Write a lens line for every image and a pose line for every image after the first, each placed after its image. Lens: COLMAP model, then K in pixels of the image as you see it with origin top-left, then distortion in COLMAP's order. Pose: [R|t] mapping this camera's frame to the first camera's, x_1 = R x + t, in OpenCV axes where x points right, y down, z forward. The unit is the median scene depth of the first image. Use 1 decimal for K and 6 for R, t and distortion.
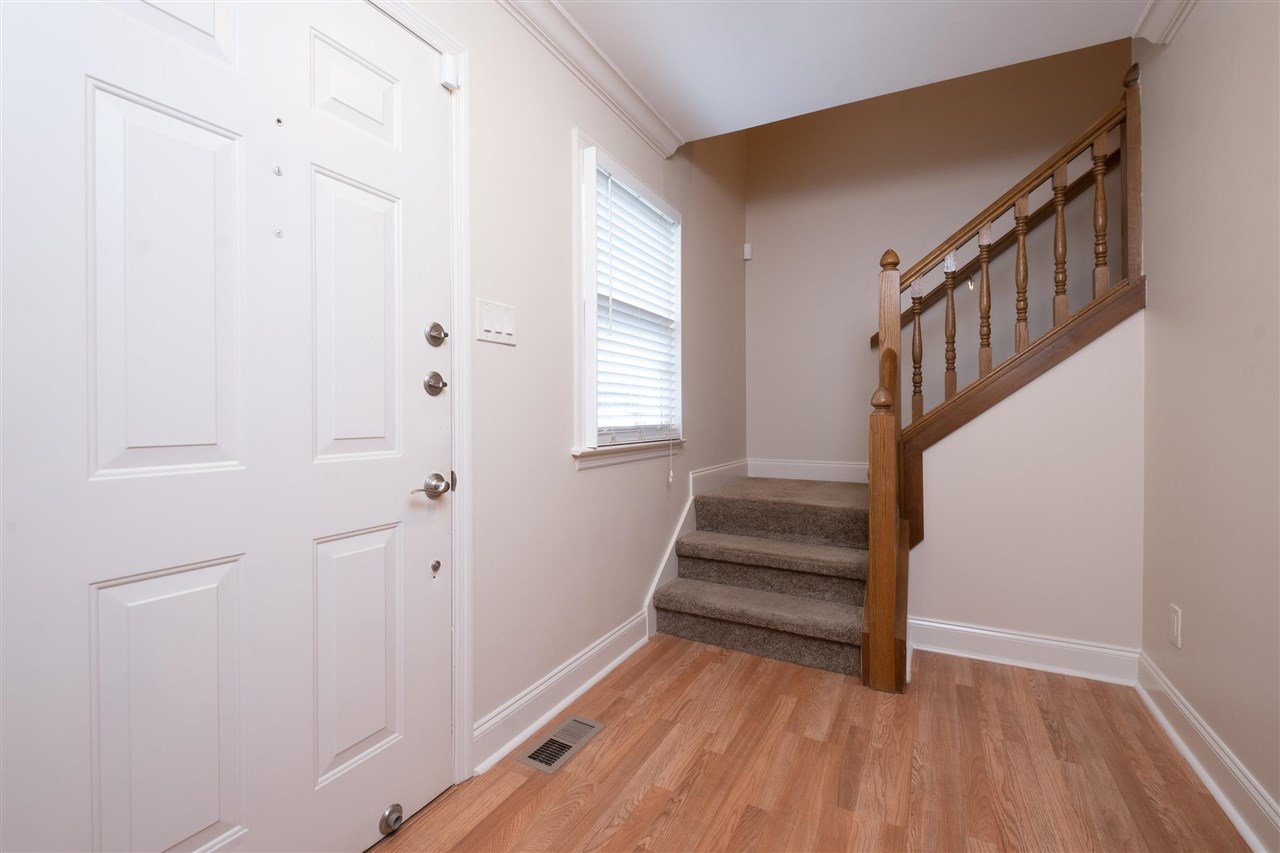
lens RADIAL K [[558.1, 0, 636.0], [0, 558.1, 416.3], [0, 0, 1]] dist [0.004699, -0.005736]
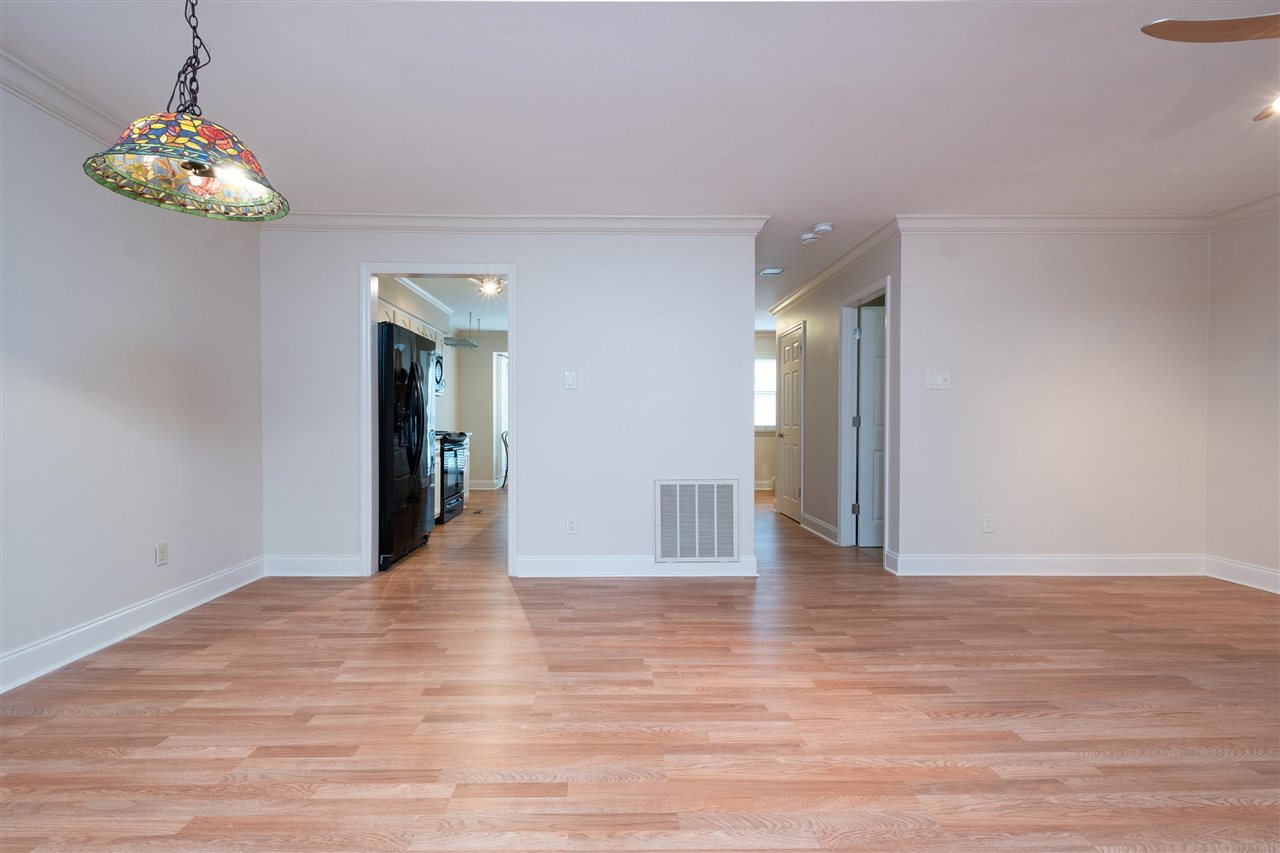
lens RADIAL K [[558.1, 0, 616.8], [0, 558.1, 426.0], [0, 0, 1]] dist [0.004699, -0.005736]
pose [[0.486688, 0.010054, -0.873518, 2.781462], [-0.005271, 0.999949, 0.008573, -0.006823], [0.873560, 0.000432, 0.486716, -1.586320]]
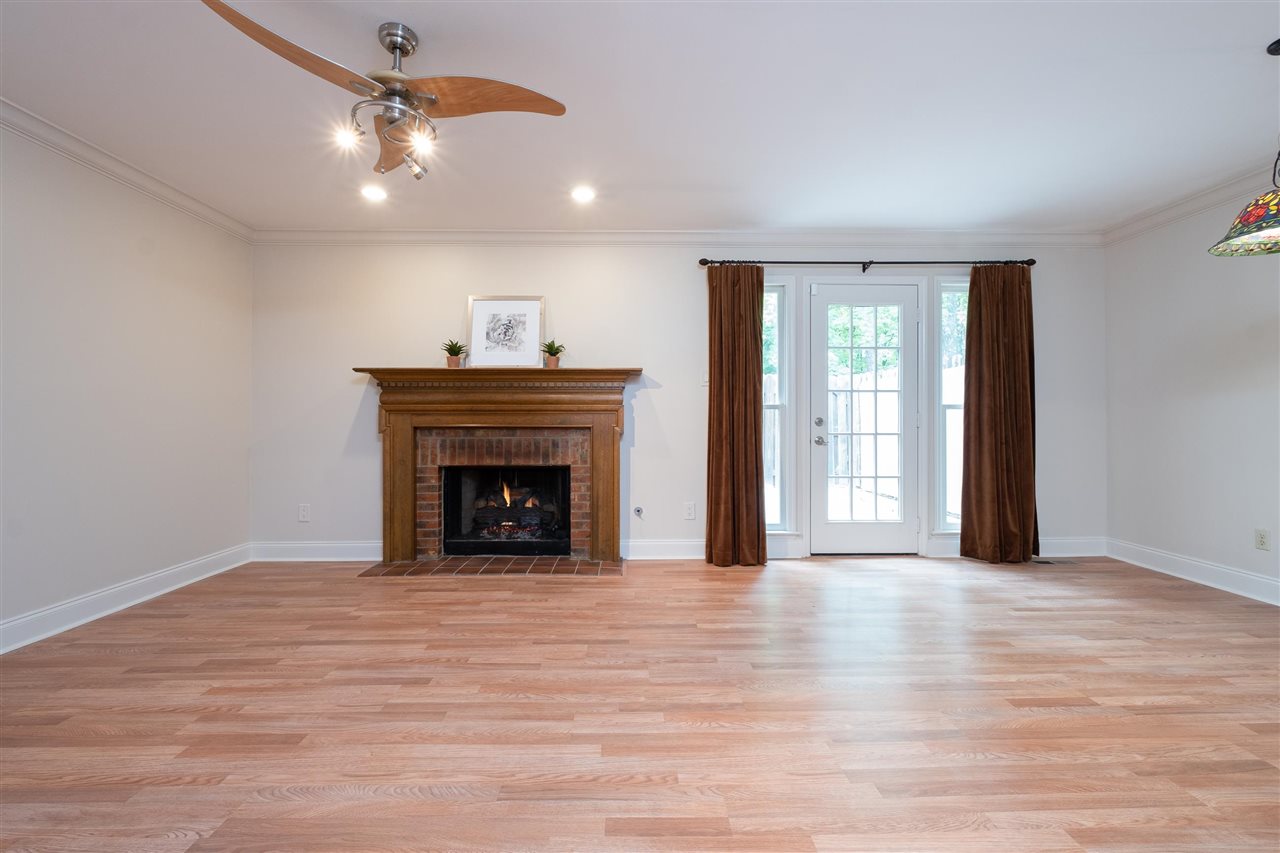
lens RADIAL K [[558.1, 0, 637.7], [0, 558.1, 417.1], [0, 0, 1]] dist [0.004699, -0.005736]
pose [[-0.495041, 0.008239, 0.868831, 1.672131], [0.005789, 0.999964, -0.006184, -0.004992], [-0.868850, 0.001968, -0.495071, -0.350979]]
